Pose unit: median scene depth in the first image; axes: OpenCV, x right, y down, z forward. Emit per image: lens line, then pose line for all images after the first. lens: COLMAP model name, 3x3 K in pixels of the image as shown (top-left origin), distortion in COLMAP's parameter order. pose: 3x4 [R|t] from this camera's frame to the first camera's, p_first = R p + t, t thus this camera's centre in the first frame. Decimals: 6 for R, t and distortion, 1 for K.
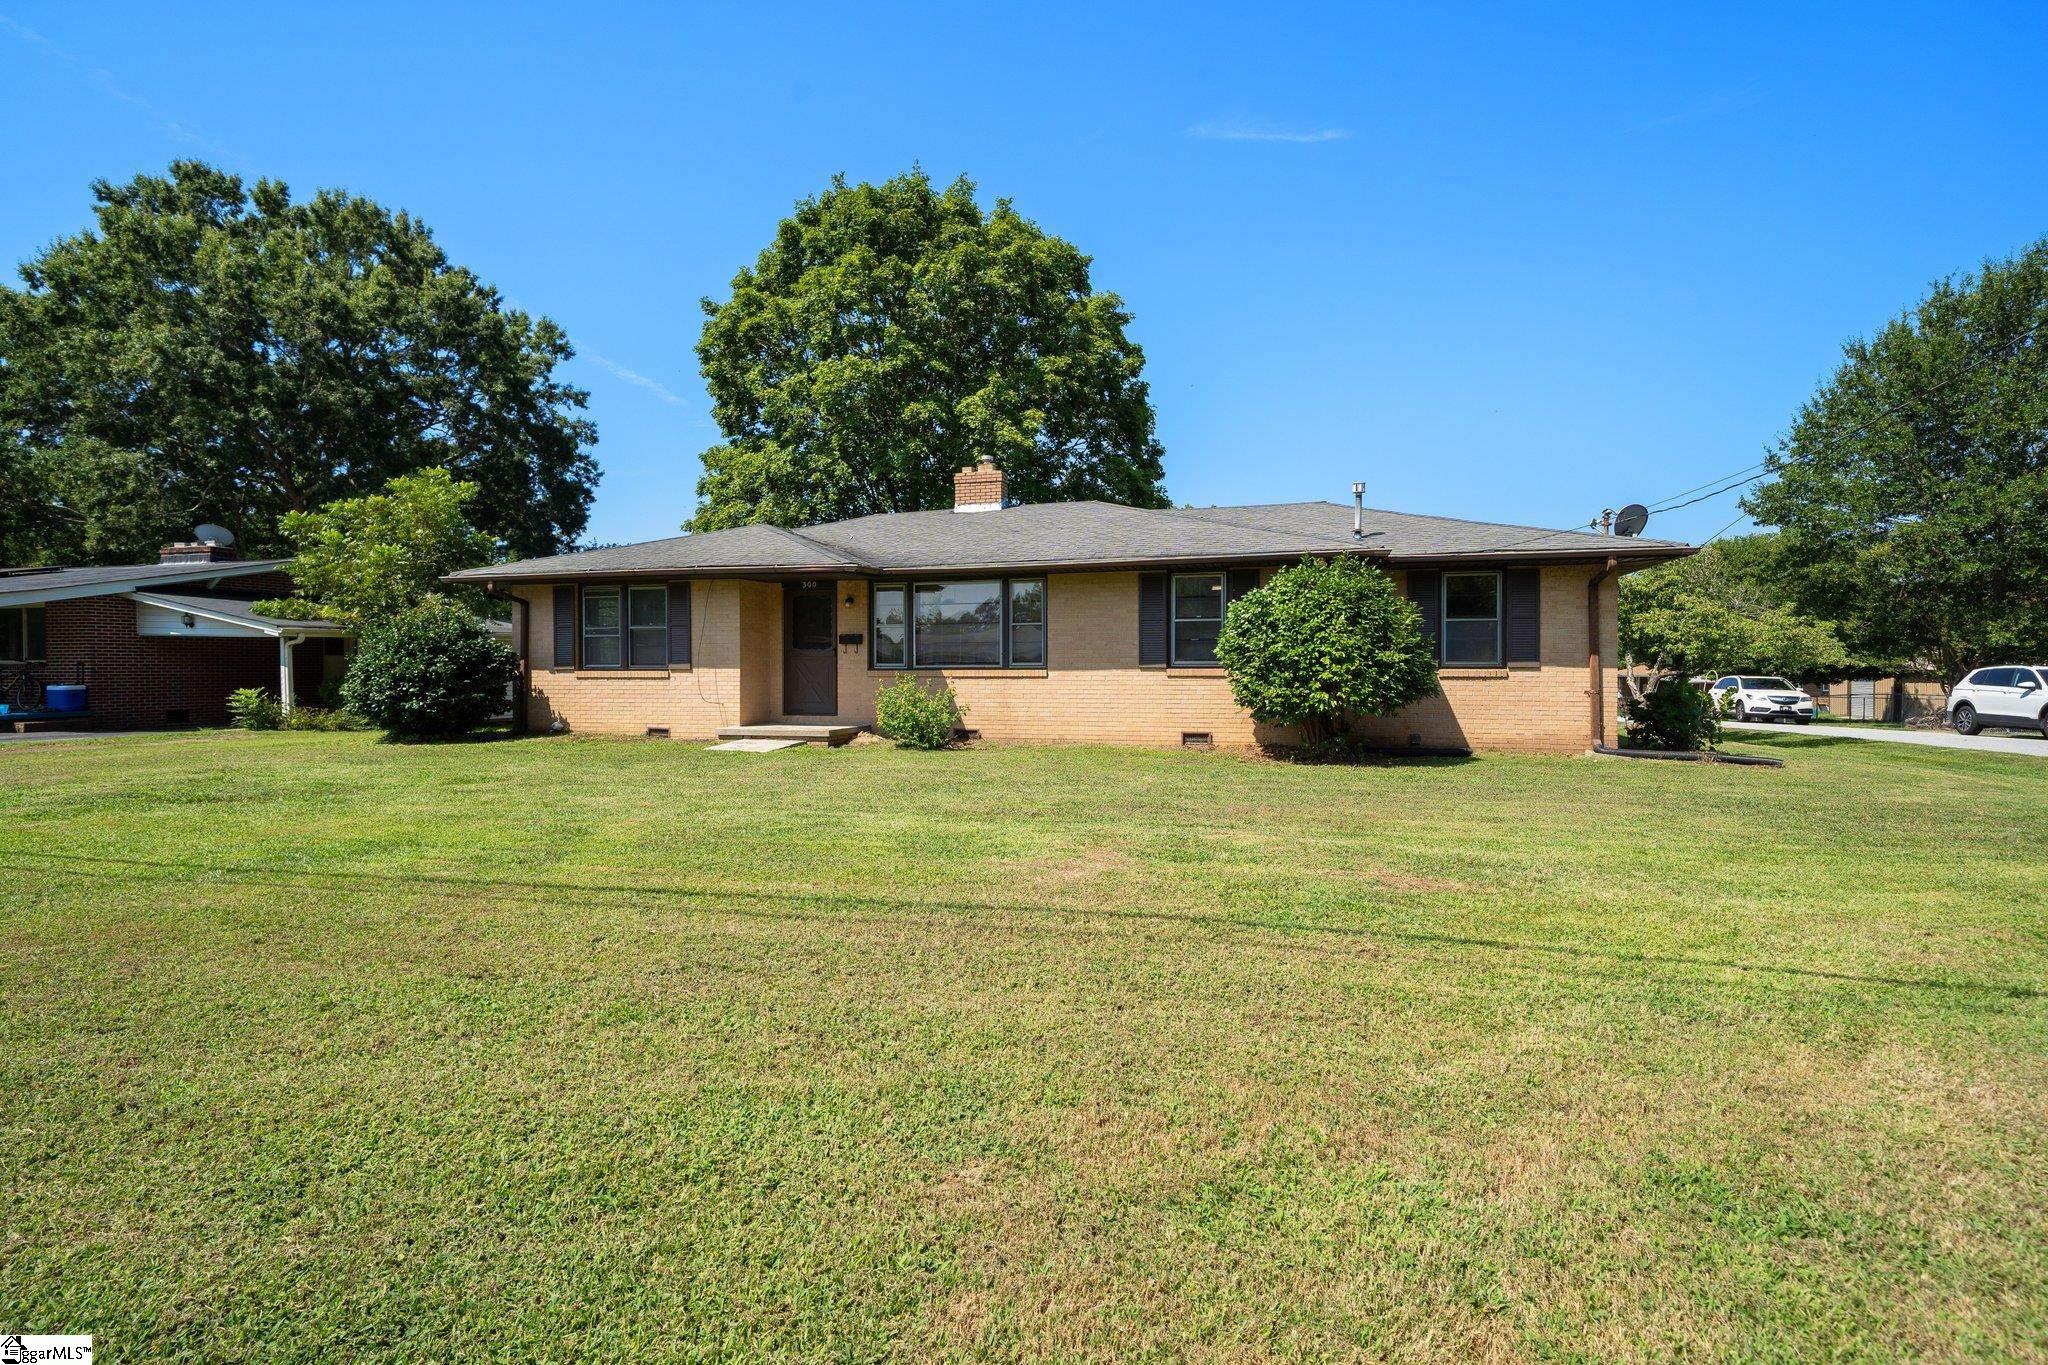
lens RADIAL K [[1002.0, 0, 1024.3], [0, 1002.0, 672.7], [0, 0, 1]] dist [0.003208, 0.000195]
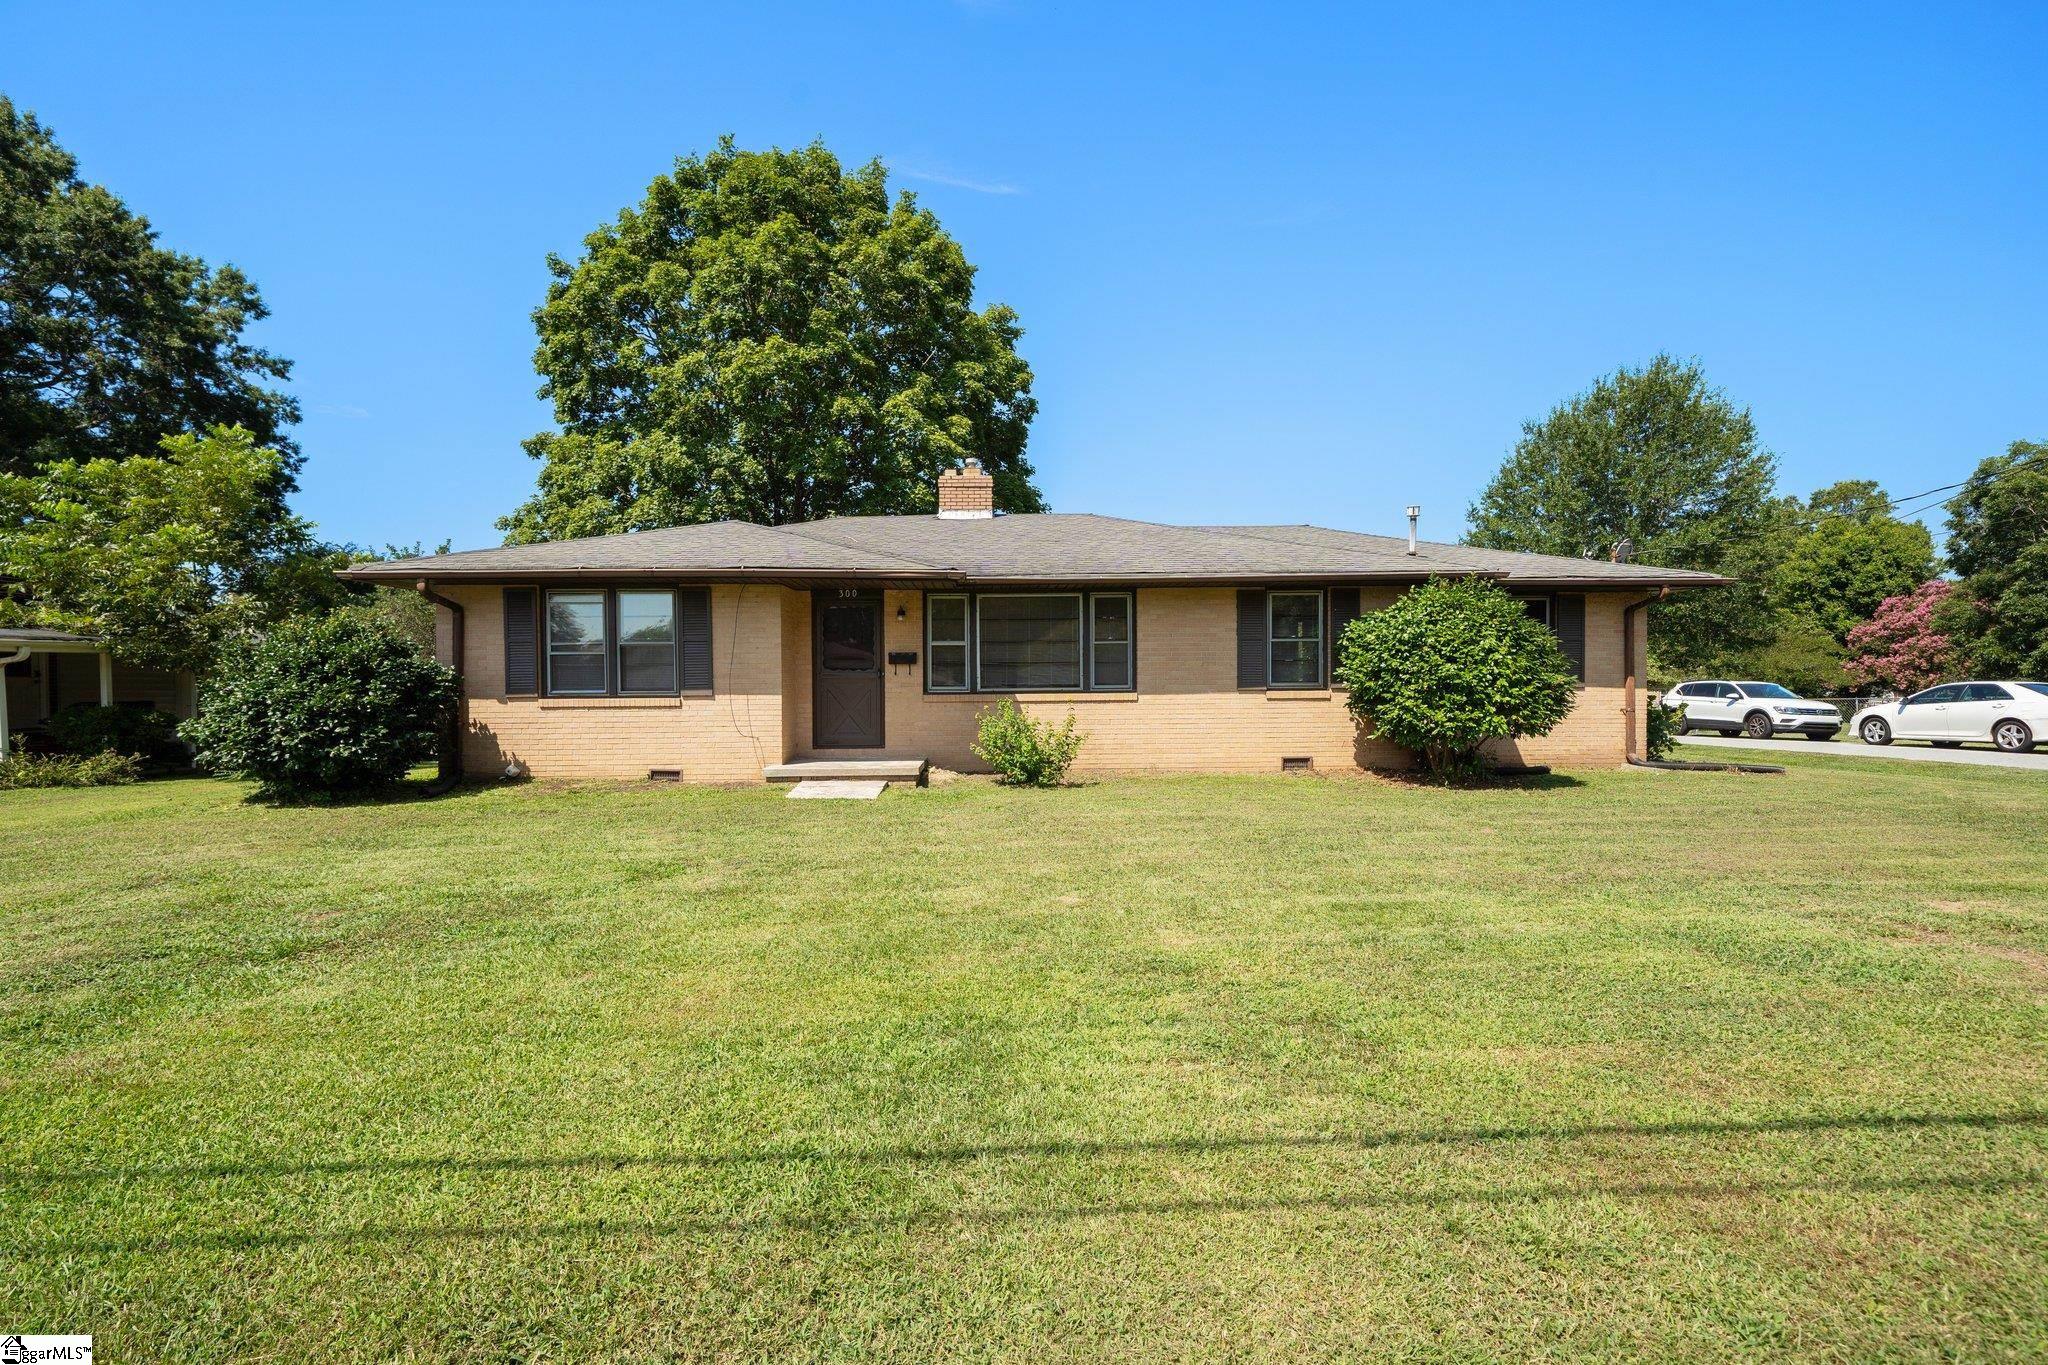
lens RADIAL K [[941.3, 0, 1029.5], [0, 941.3, 689.8], [0, 0, 1]] dist [-0.002314, 0.006219]
pose [[0.952197, -0.007524, 0.305393, -0.252200], [0.006624, 0.999970, 0.003985, -0.007445], [-0.305414, -0.001771, 0.952218, 0.161380]]
